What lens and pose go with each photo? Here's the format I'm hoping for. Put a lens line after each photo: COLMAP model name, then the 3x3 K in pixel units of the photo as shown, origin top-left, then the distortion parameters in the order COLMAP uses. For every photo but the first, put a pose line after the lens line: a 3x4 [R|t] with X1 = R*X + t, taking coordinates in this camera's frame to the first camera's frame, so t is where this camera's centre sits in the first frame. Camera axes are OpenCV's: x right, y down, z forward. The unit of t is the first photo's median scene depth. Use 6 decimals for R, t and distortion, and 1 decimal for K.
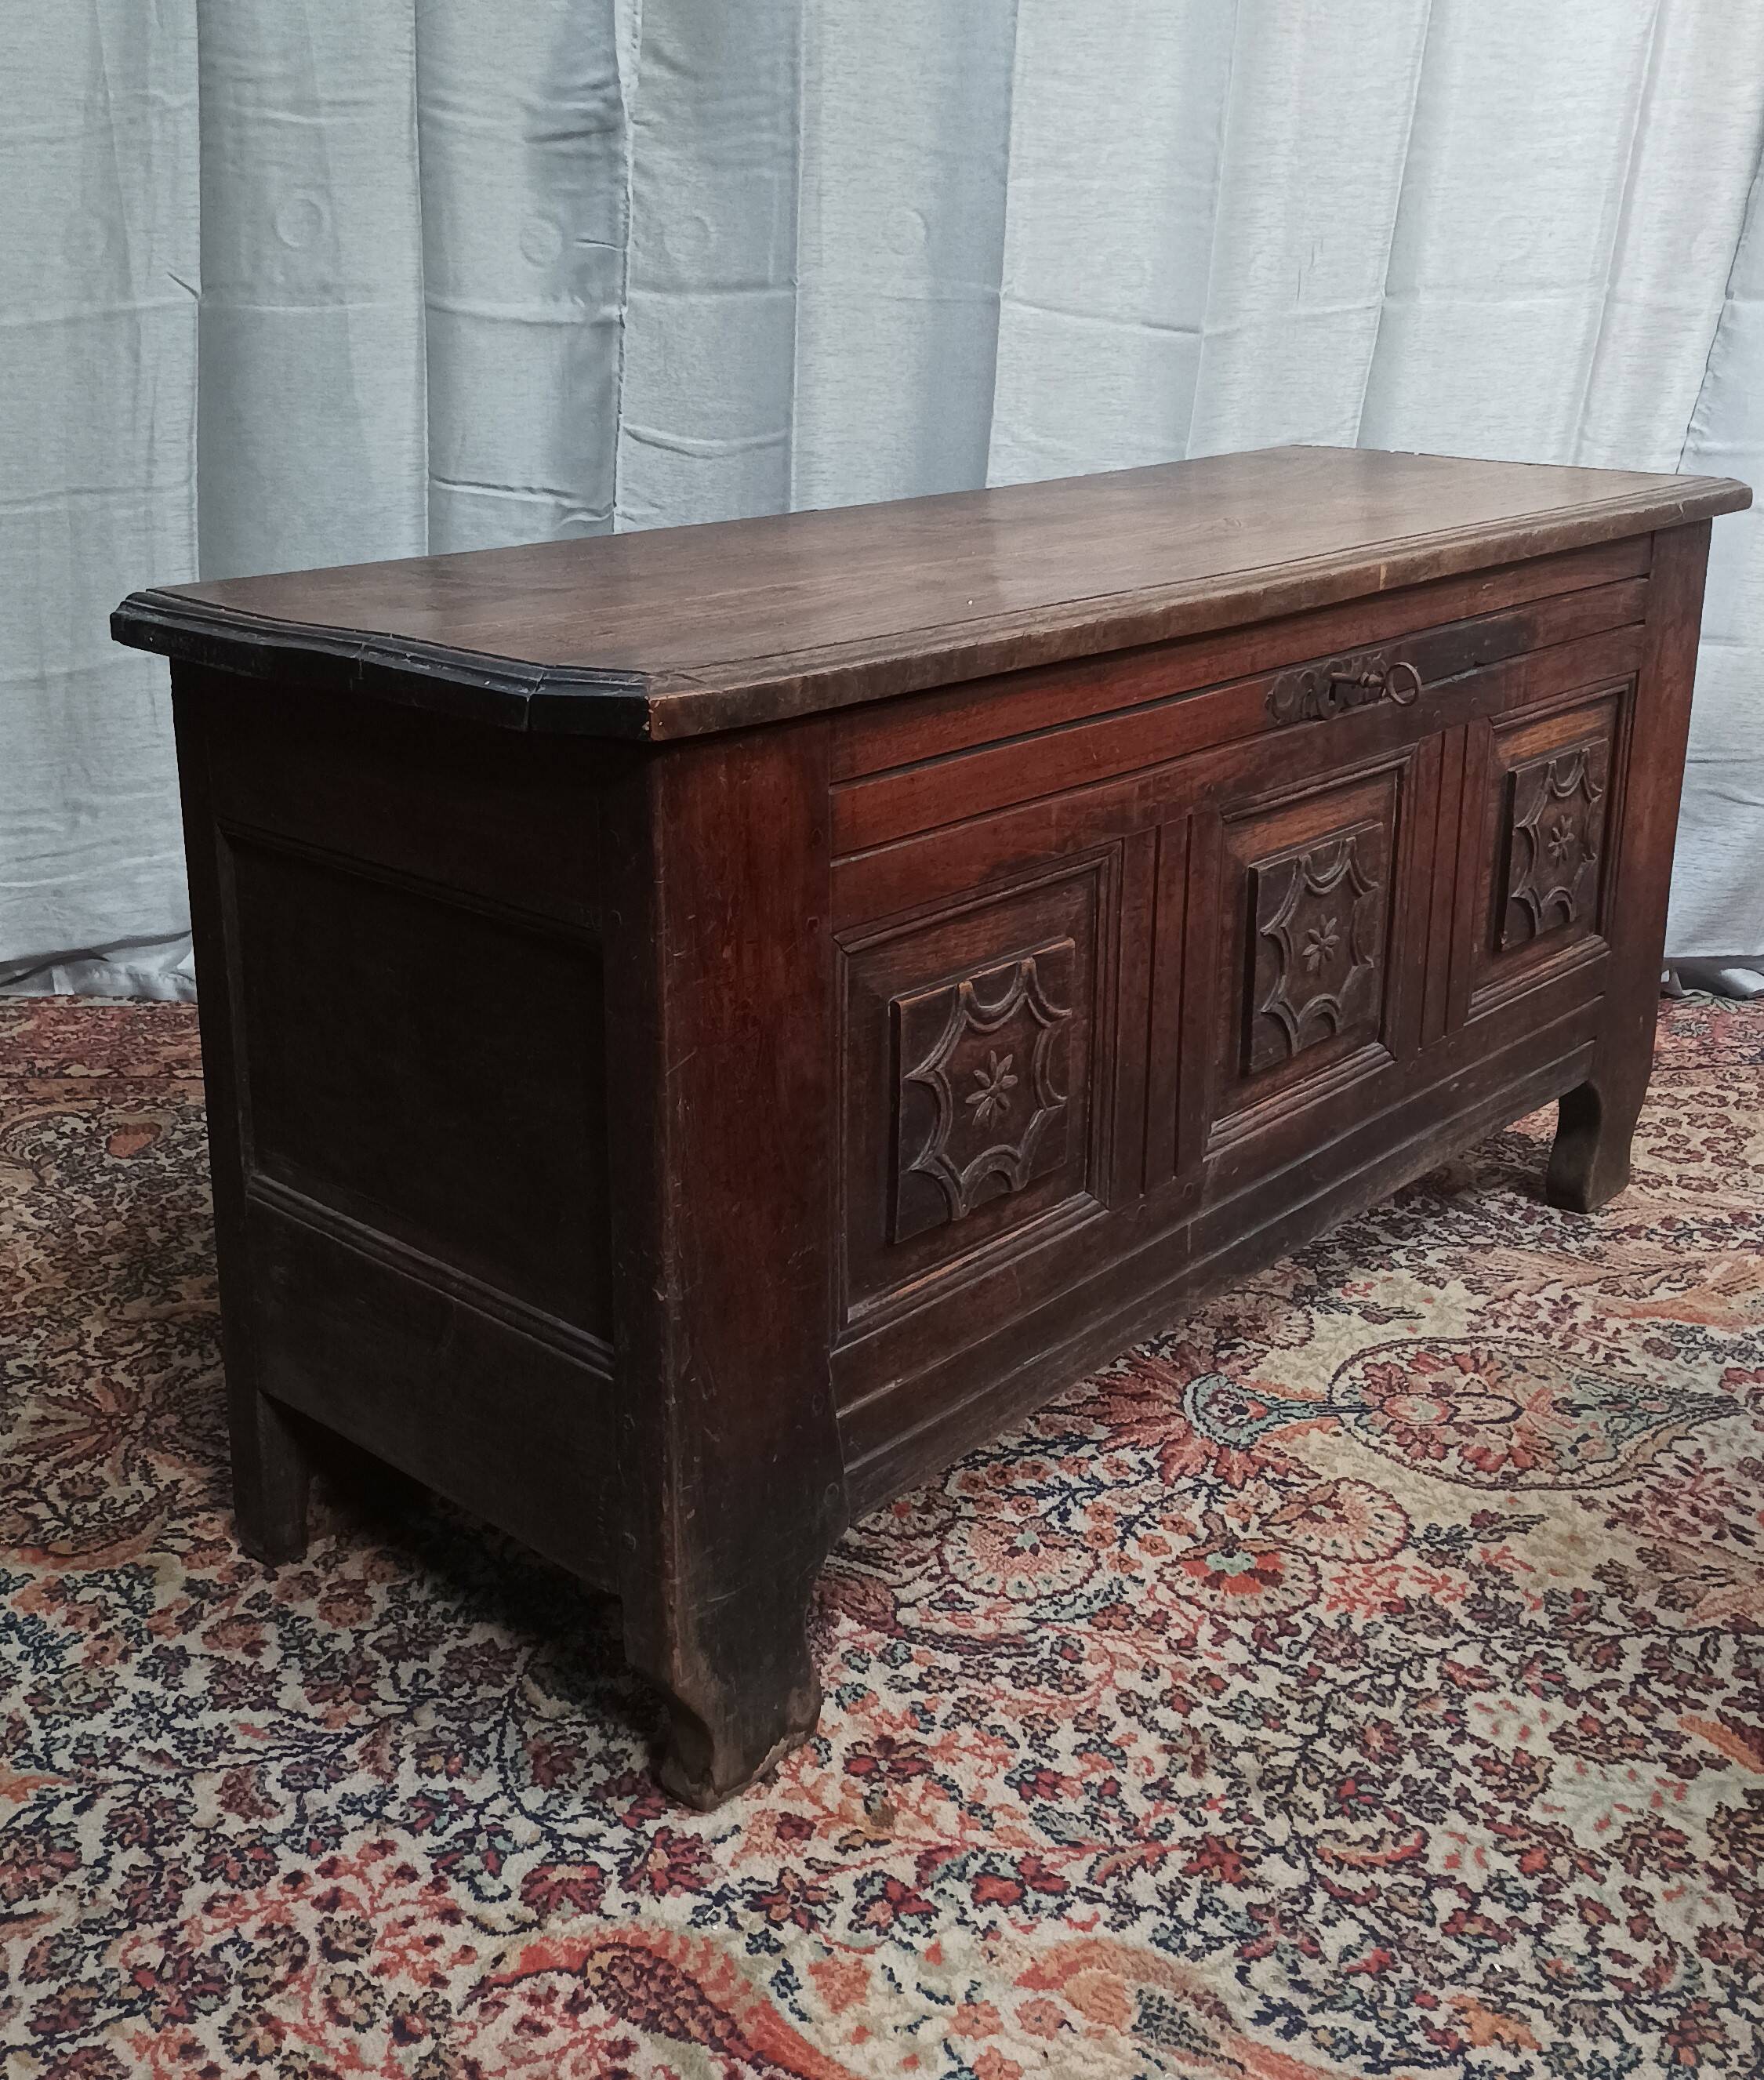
lens RADIAL K [[2327.5, 0, 888.9], [0, 2327.5, 943.5], [0, 0, 1]] dist [0.025113, 0.000000]
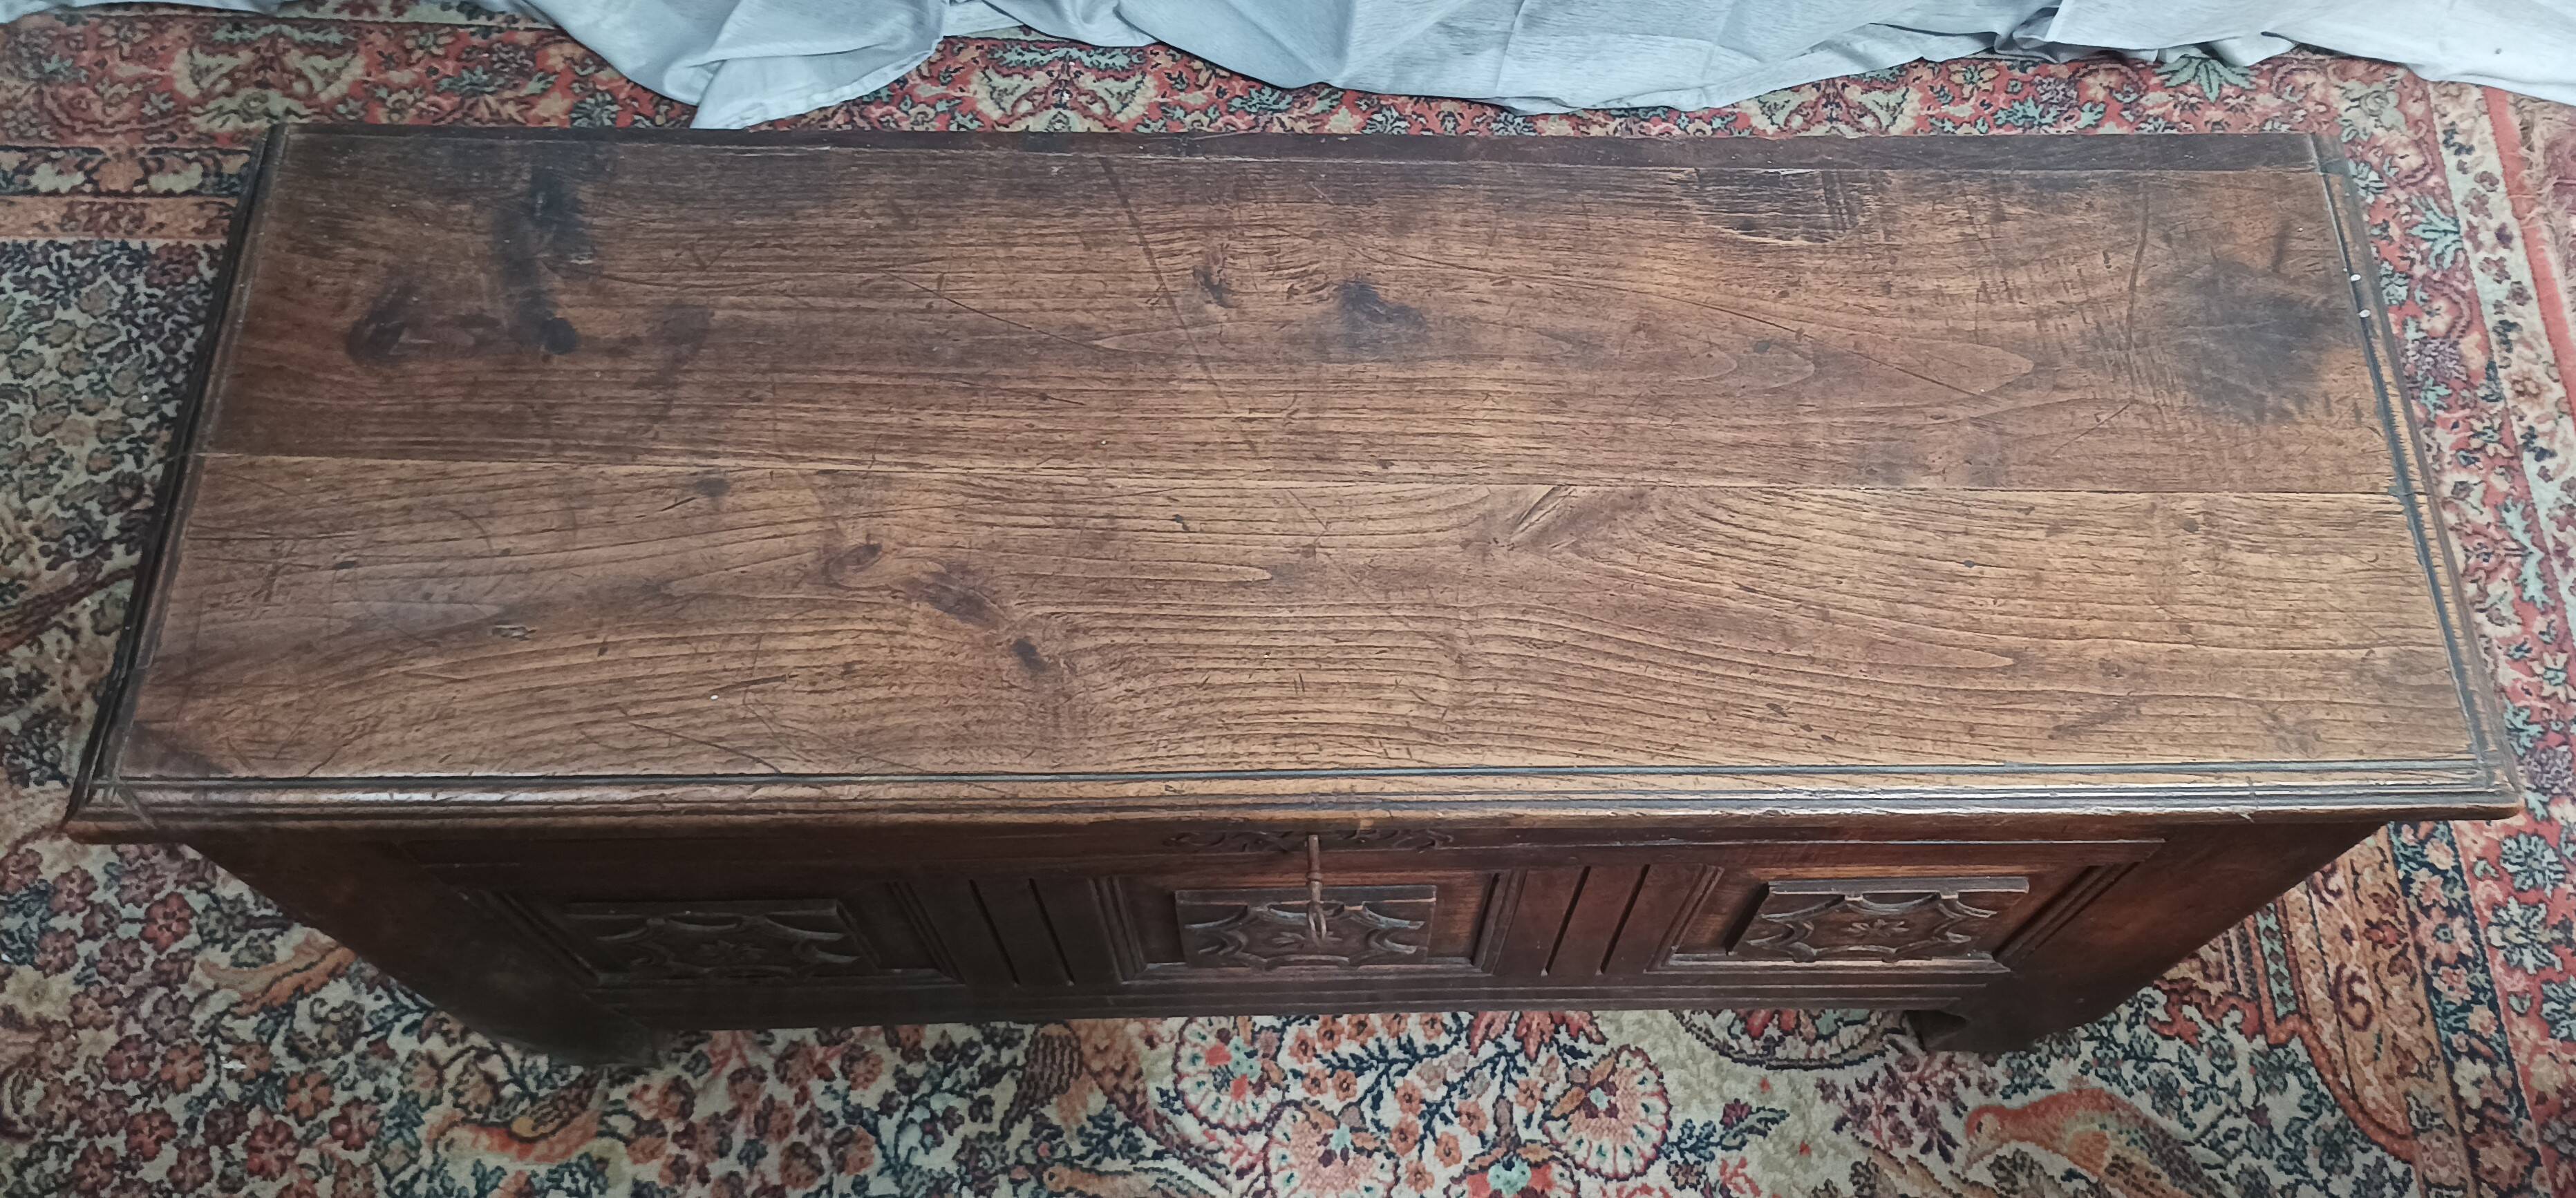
lens RADIAL K [[2045.0, 0, 1373.2], [0, 2045.0, 569.0], [0, 0, 1]] dist [0.020758, -0.012558]
pose [[0.998925, 0.045195, 0.010330, 0.049134], [-0.038460, 0.683462, 0.728972, -0.665216], [0.025885, -0.728586, 0.684465, 0.475073]]
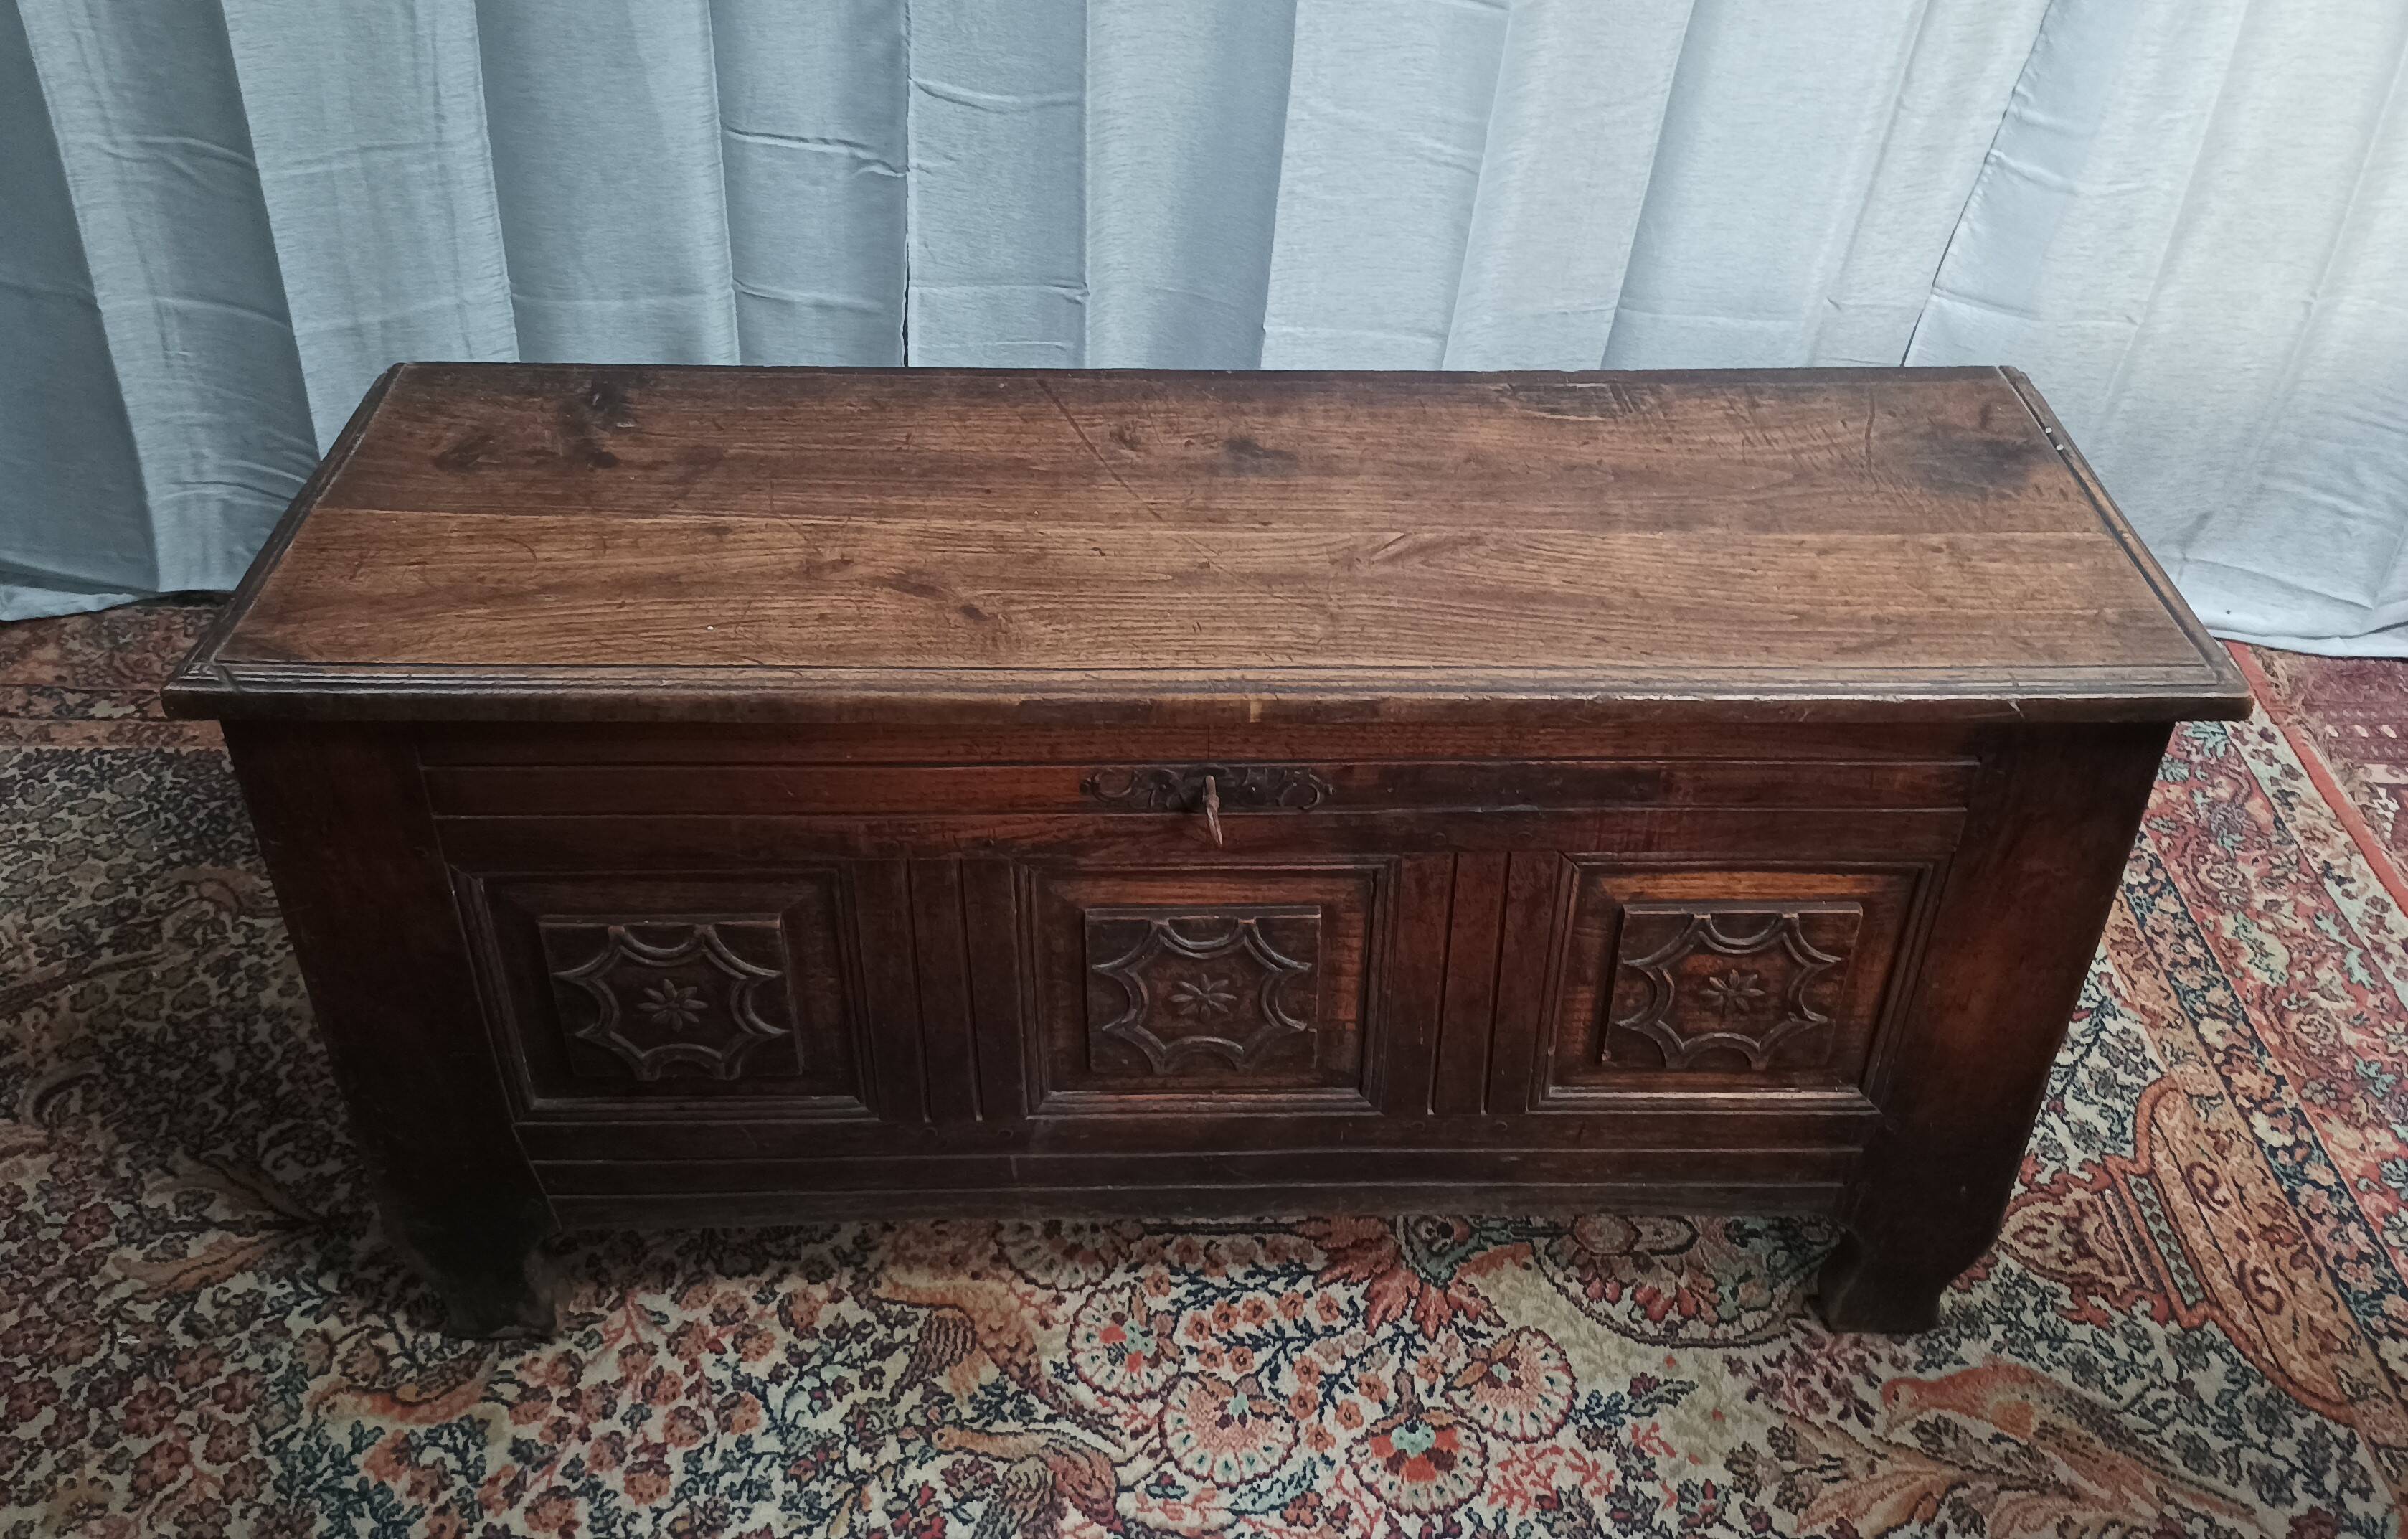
lens RADIAL K [[2123.3, 0, 1221.7], [0, 2123.3, 728.1], [0, 0, 1]] dist [0.021606, -0.008385]
pose [[0.999395, 0.025540, -0.023613, 0.063916], [-0.016613, 0.946916, 0.321051, -0.378471], [0.030559, -0.320464, 0.946768, 0.106092]]
